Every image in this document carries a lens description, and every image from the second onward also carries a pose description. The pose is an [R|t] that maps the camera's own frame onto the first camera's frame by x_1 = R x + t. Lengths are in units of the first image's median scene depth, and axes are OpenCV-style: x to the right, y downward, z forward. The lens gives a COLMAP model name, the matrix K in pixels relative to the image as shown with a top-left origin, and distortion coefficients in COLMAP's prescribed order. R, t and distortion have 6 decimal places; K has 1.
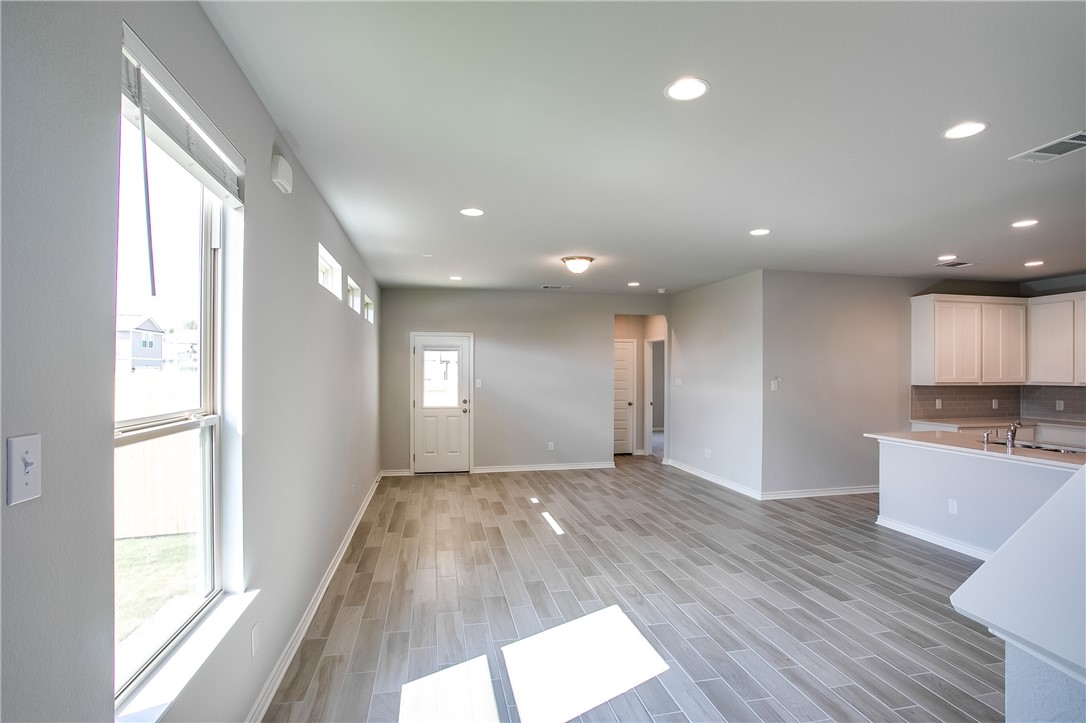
lens RADIAL K [[535.6, 0, 542.7], [0, 535.6, 359.7], [0, 0, 1]] dist [-0.056092, 0.017476]
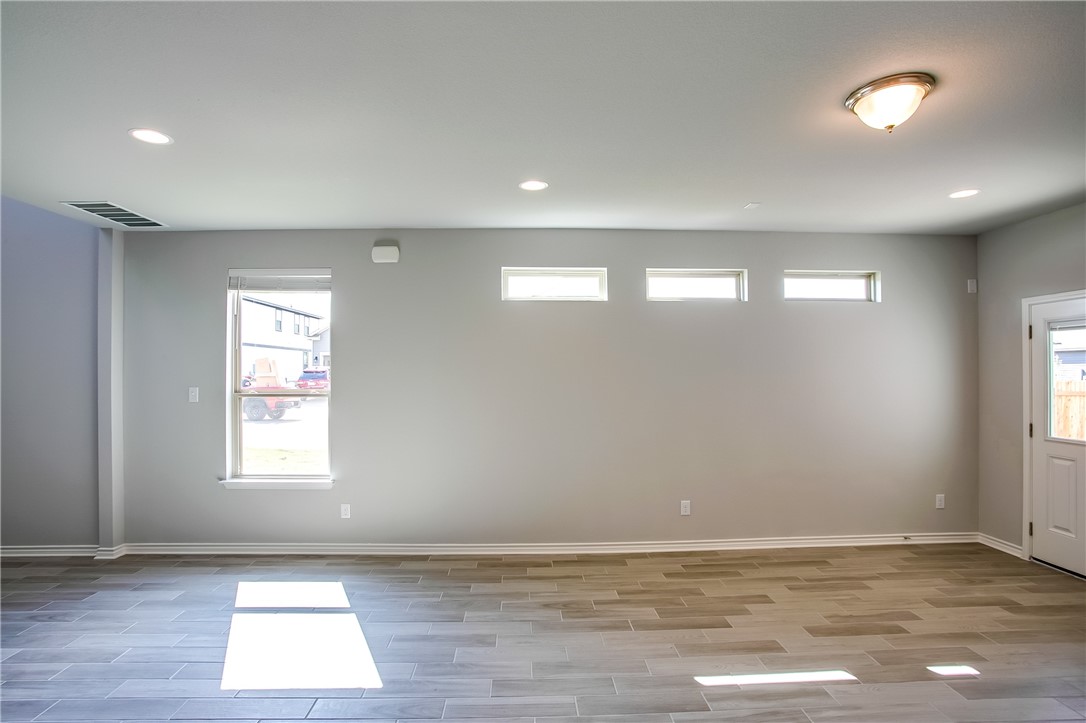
lens RADIAL K [[535.6, 0, 532.6], [0, 535.6, 367.0], [0, 0, 1]] dist [-0.056092, 0.017476]
pose [[-0.173292, -0.005476, -0.984855, 0.428294], [0.024717, 0.999645, -0.009908, 0.013022], [0.984560, -0.026059, -0.173095, 0.692169]]
